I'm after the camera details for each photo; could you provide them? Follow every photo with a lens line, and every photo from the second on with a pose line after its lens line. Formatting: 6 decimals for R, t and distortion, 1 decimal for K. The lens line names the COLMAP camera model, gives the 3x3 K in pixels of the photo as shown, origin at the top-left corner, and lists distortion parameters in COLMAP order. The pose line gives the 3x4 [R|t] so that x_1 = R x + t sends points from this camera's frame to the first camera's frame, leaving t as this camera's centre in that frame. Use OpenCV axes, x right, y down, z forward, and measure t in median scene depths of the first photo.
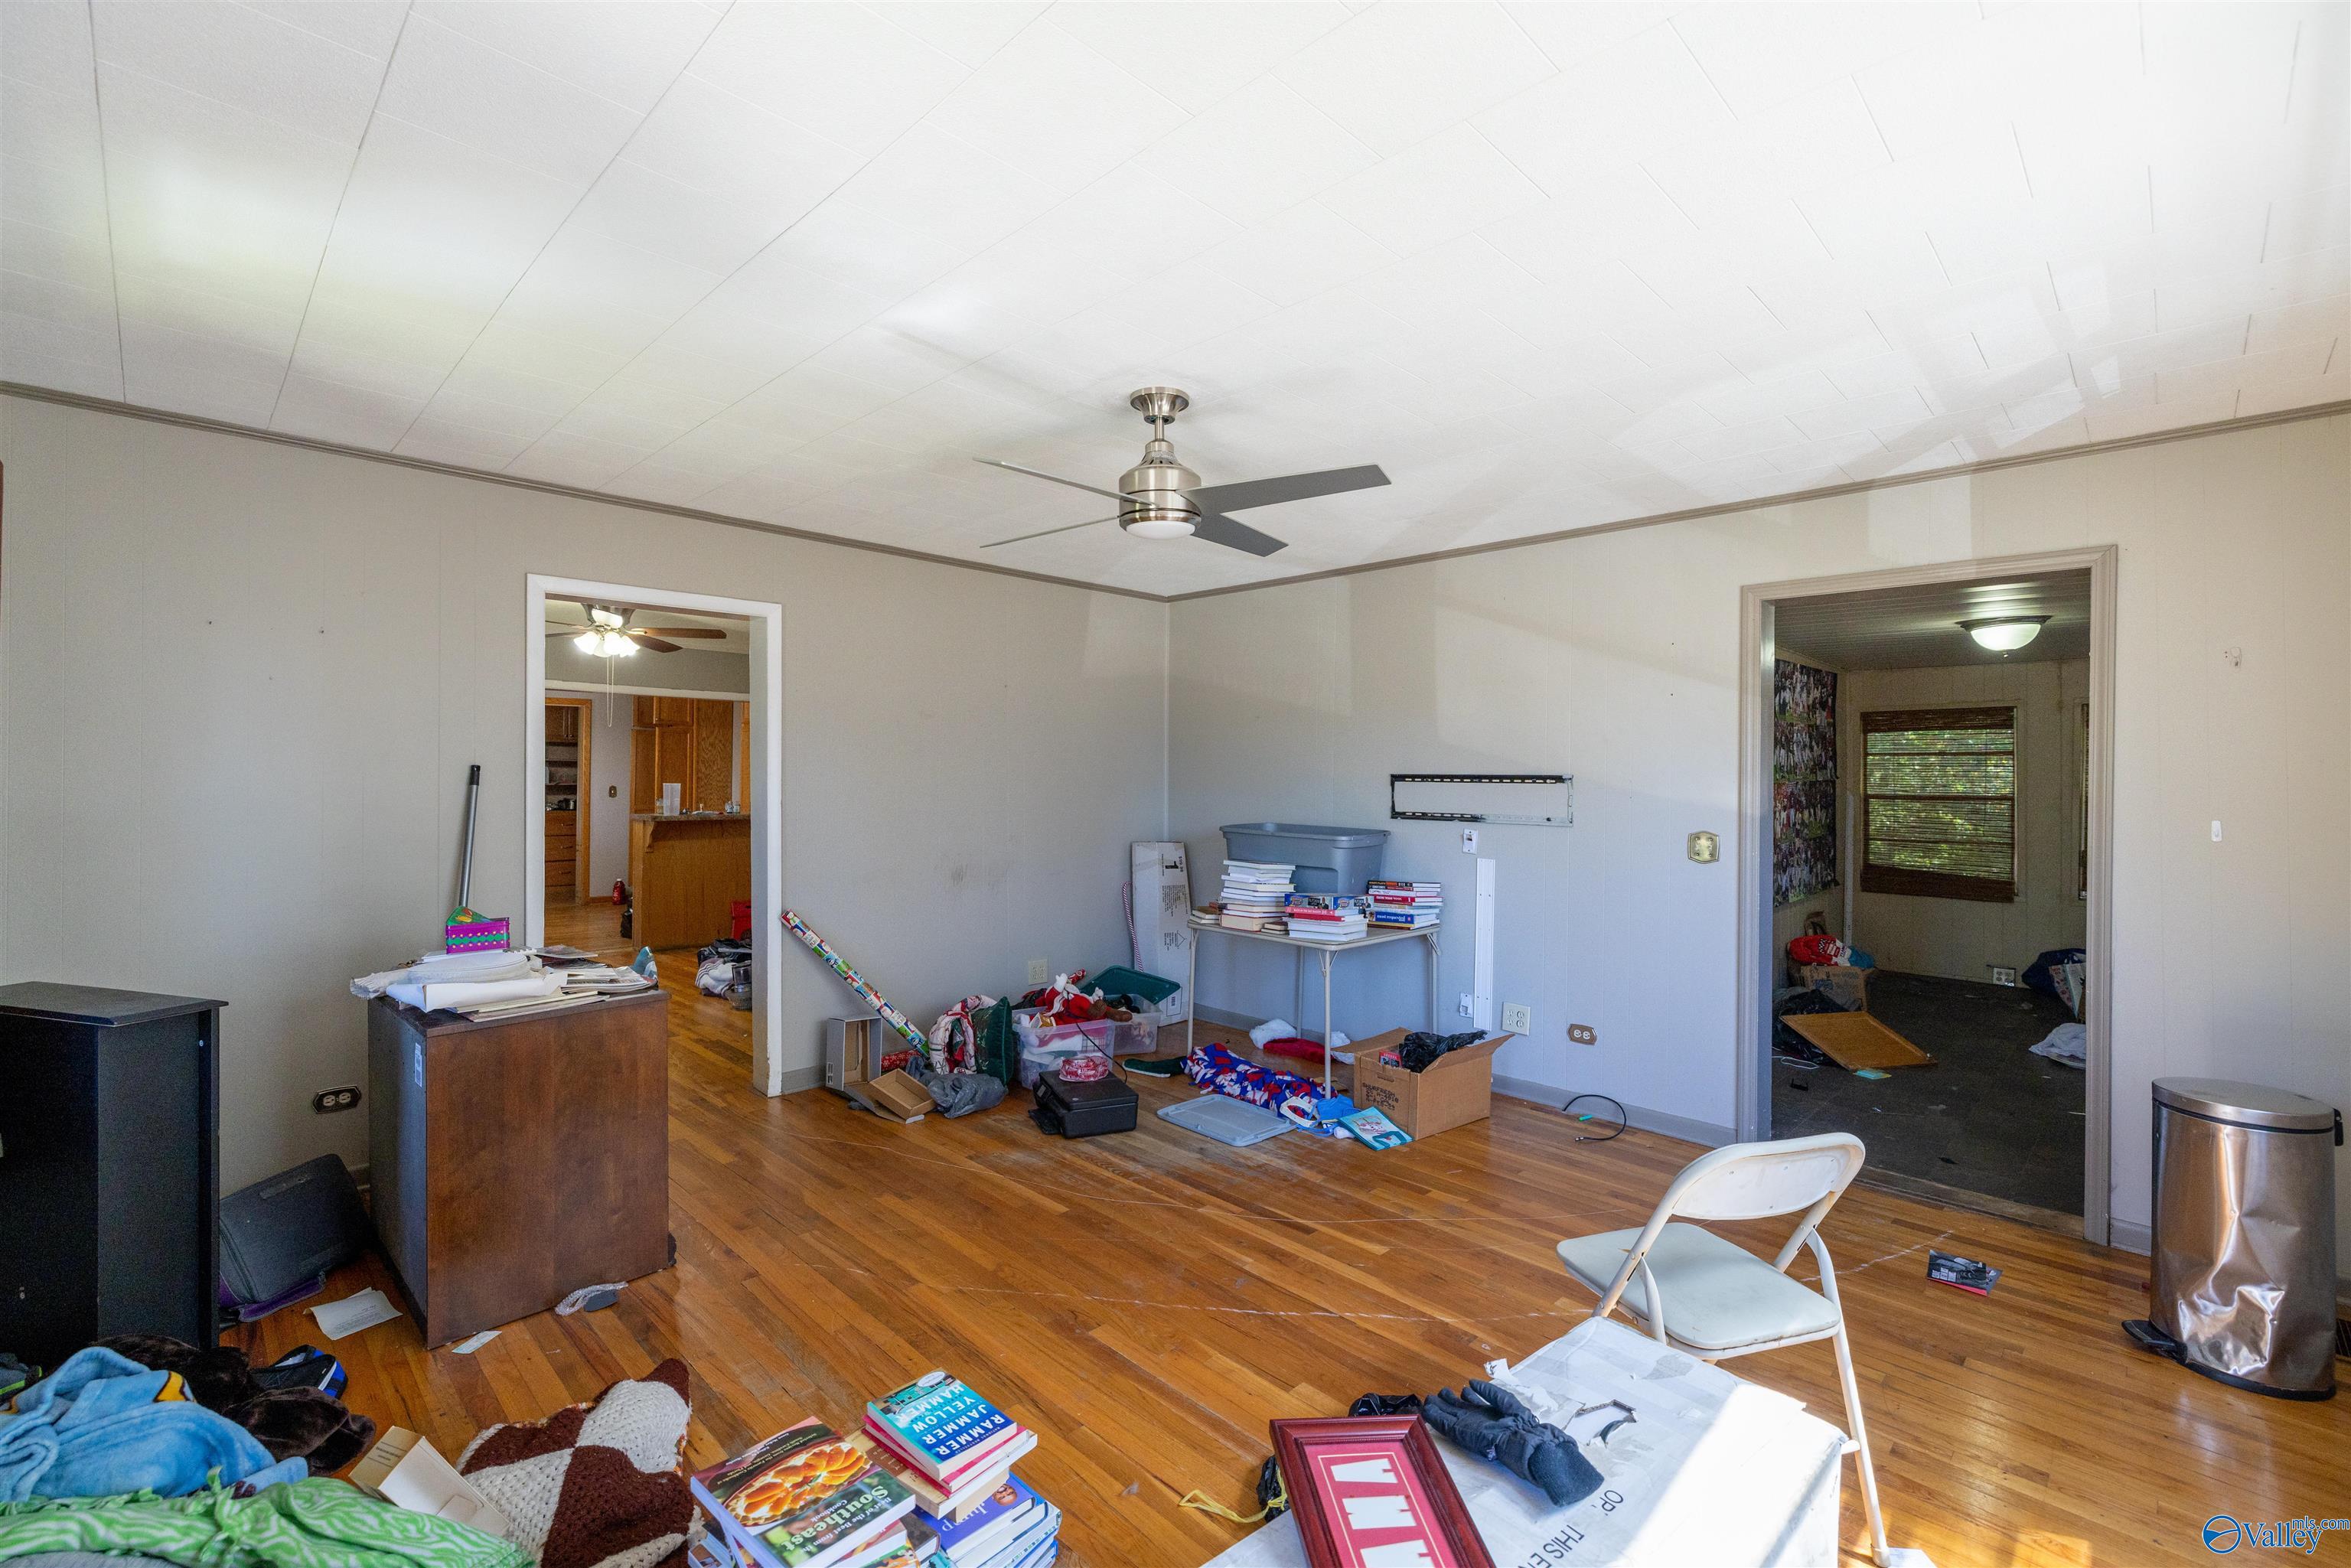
lens RADIAL K [[990.3, 0, 1183.8], [0, 990.3, 789.6], [0, 0, 1]] dist [-0.003341, -0.000046]
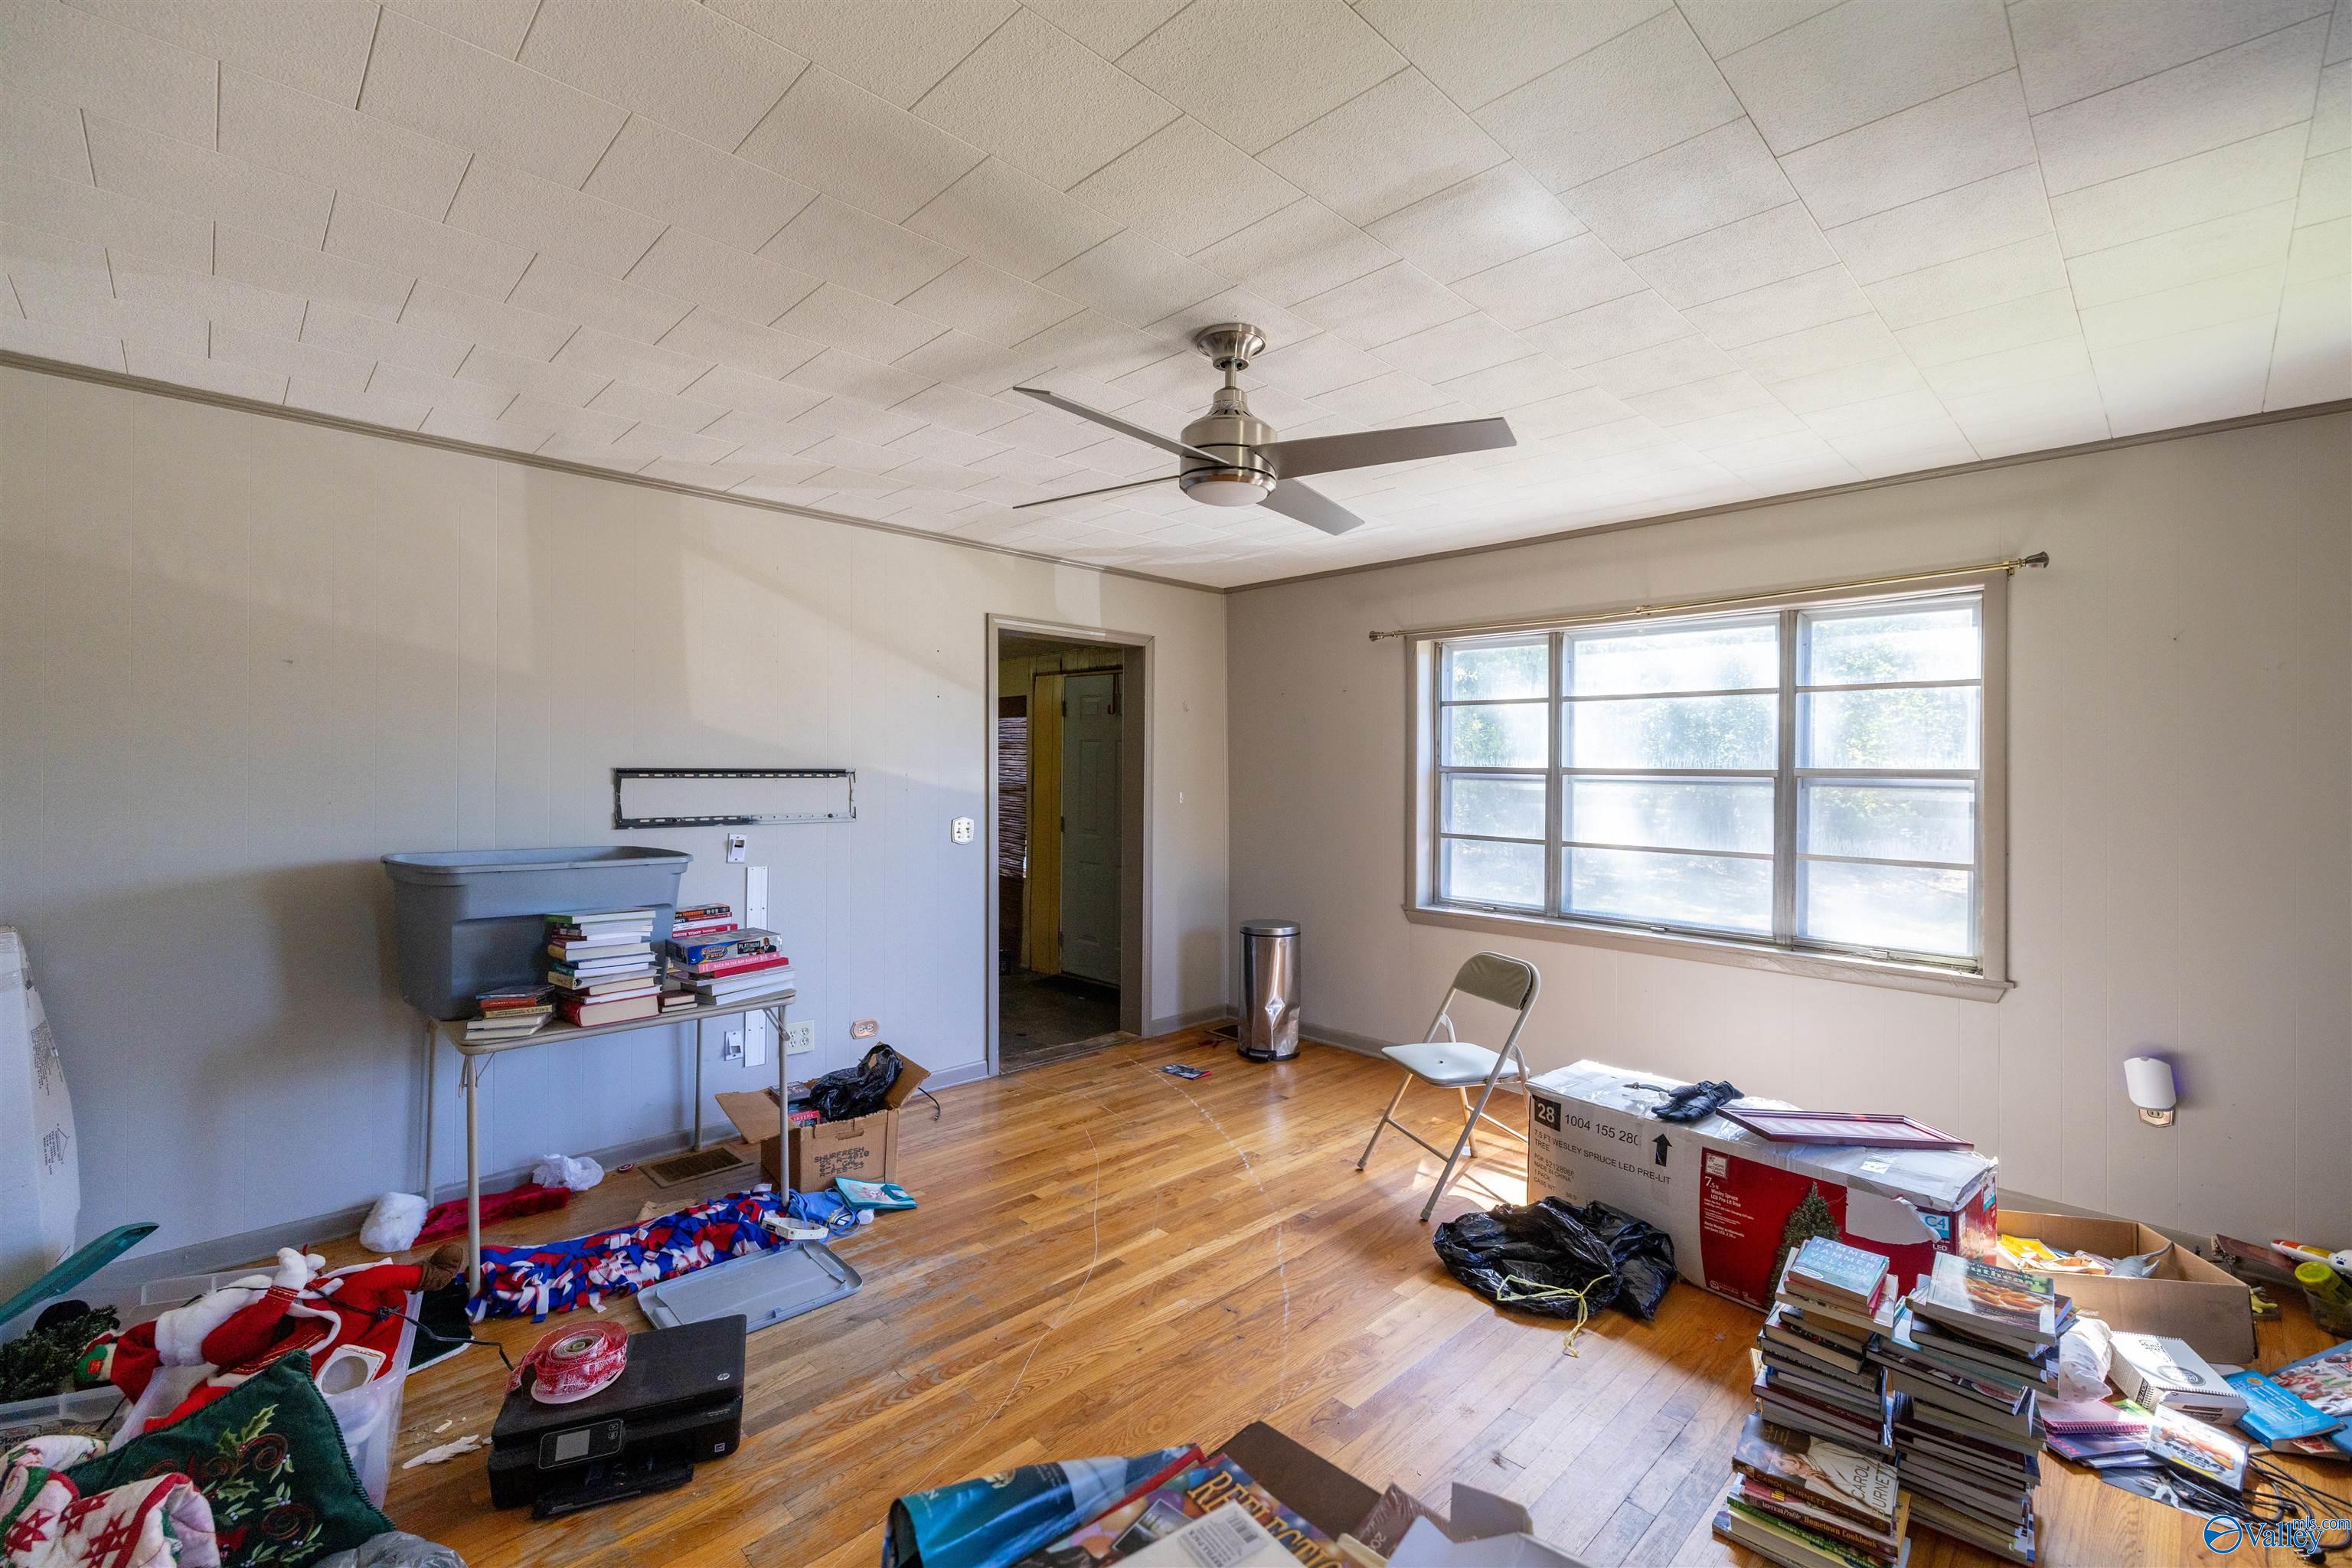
lens RADIAL K [[984.8, 0, 1170.3], [0, 984.8, 771.0], [0, 0, 1]] dist [-0.000076, 0.000777]
pose [[0.030274, -0.020818, 0.999325, -0.561221], [0.001155, 0.999783, 0.020793, -0.031598], [-0.999541, 0.000524, 0.030292, 0.640732]]
